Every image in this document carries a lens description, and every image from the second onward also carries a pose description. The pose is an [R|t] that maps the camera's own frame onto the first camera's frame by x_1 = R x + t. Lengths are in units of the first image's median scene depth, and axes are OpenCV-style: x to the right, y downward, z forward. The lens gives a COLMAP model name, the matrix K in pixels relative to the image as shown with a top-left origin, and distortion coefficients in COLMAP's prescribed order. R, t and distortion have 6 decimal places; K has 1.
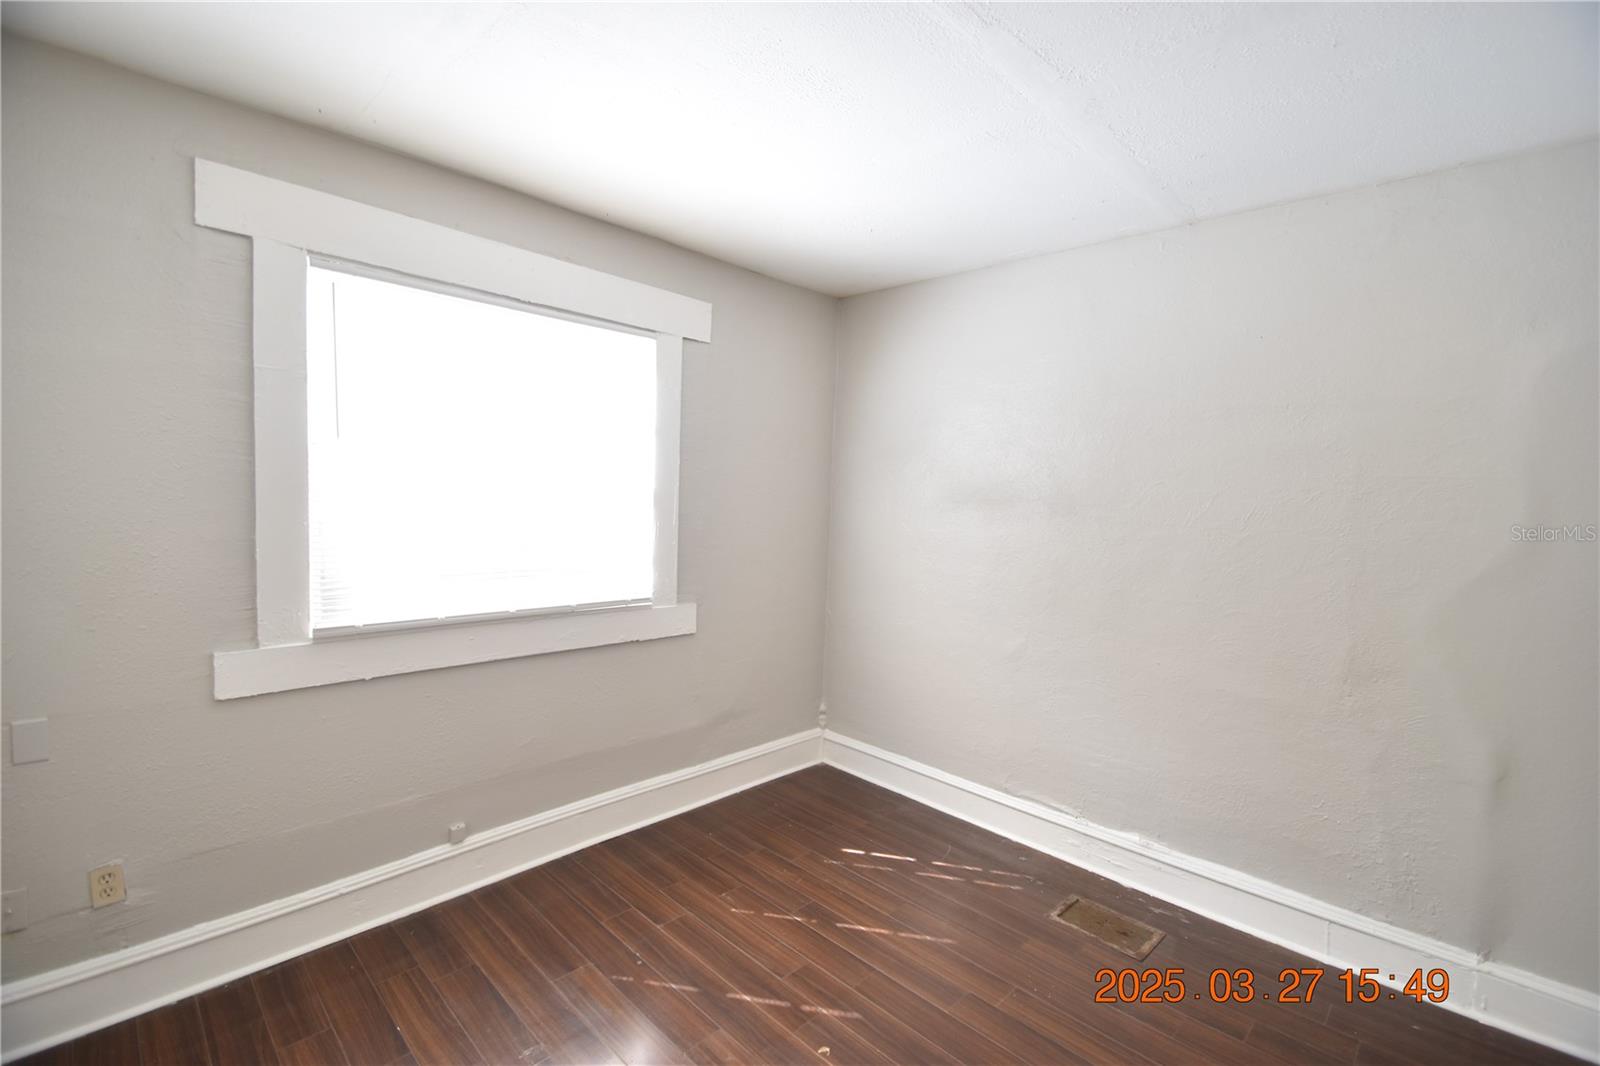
lens RADIAL K [[702.5, 0, 796.3], [0, 702.5, 540.1], [0, 0, 1]] dist [0.022842, -0.021289]
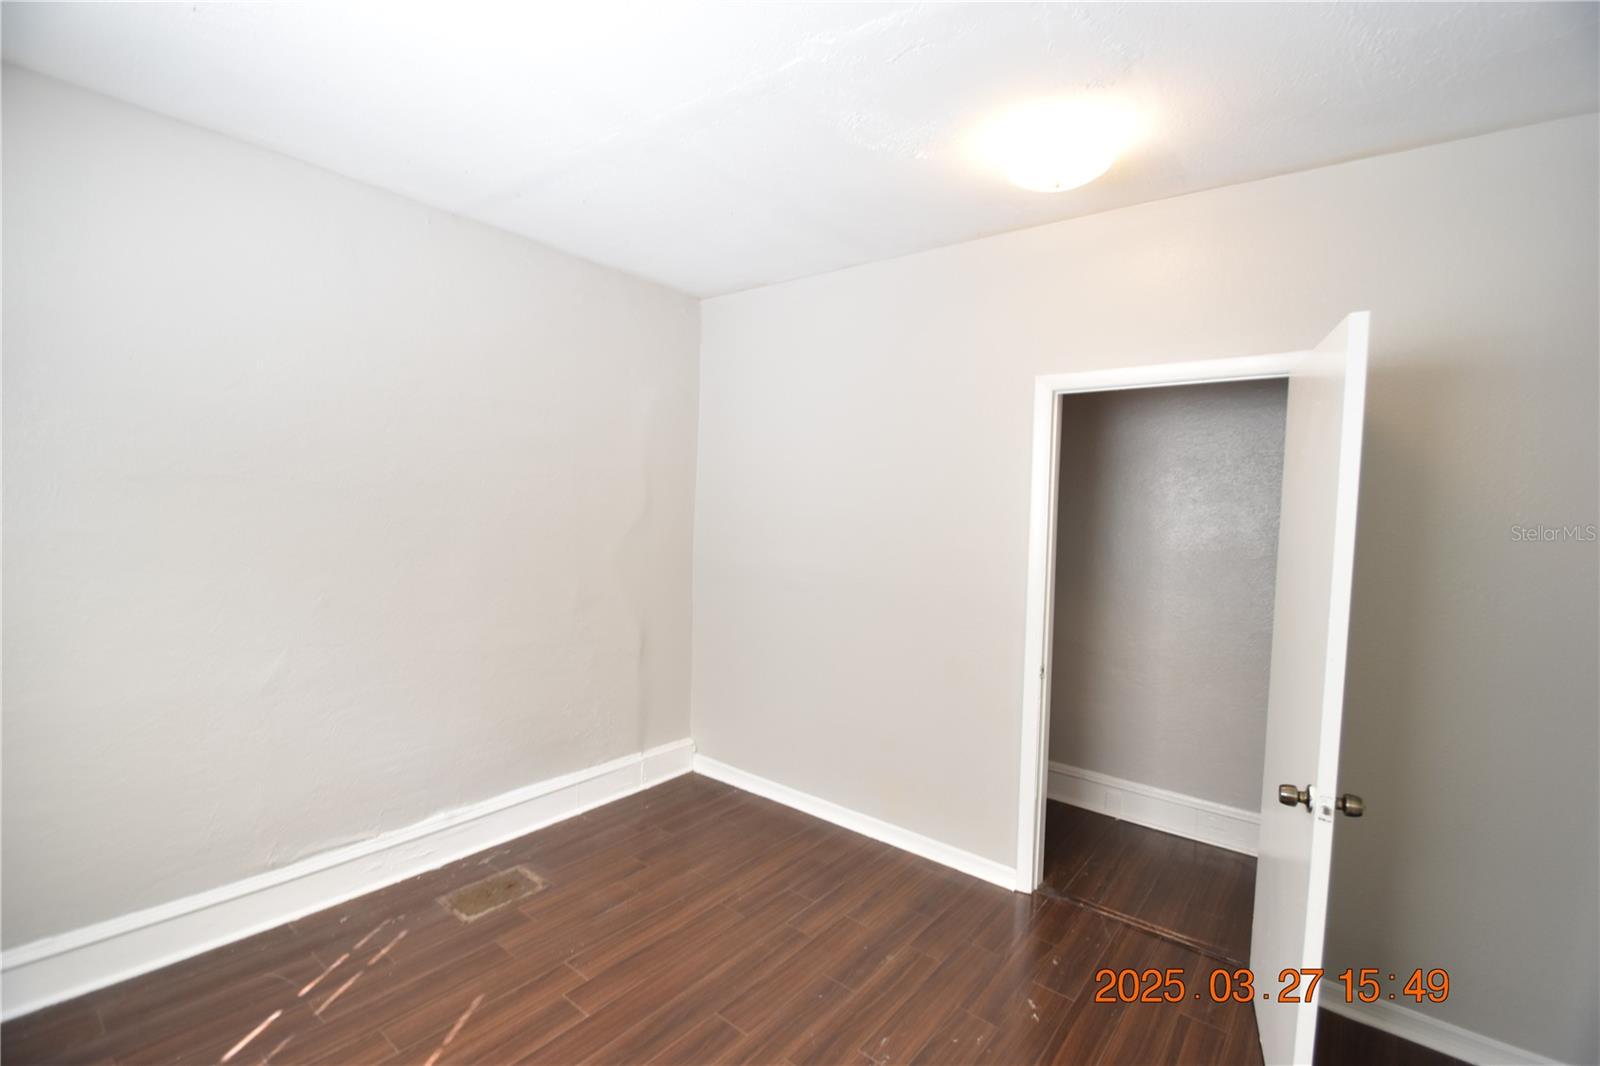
lens RADIAL K [[702.5, 0, 796.3], [0, 702.5, 540.1], [0, 0, 1]] dist [0.022842, -0.021289]
pose [[-0.089356, -0.093387, 0.991612, -0.541853], [0.030547, 0.994869, 0.096446, -0.052515], [-0.995531, 0.038909, -0.086045, 0.583826]]
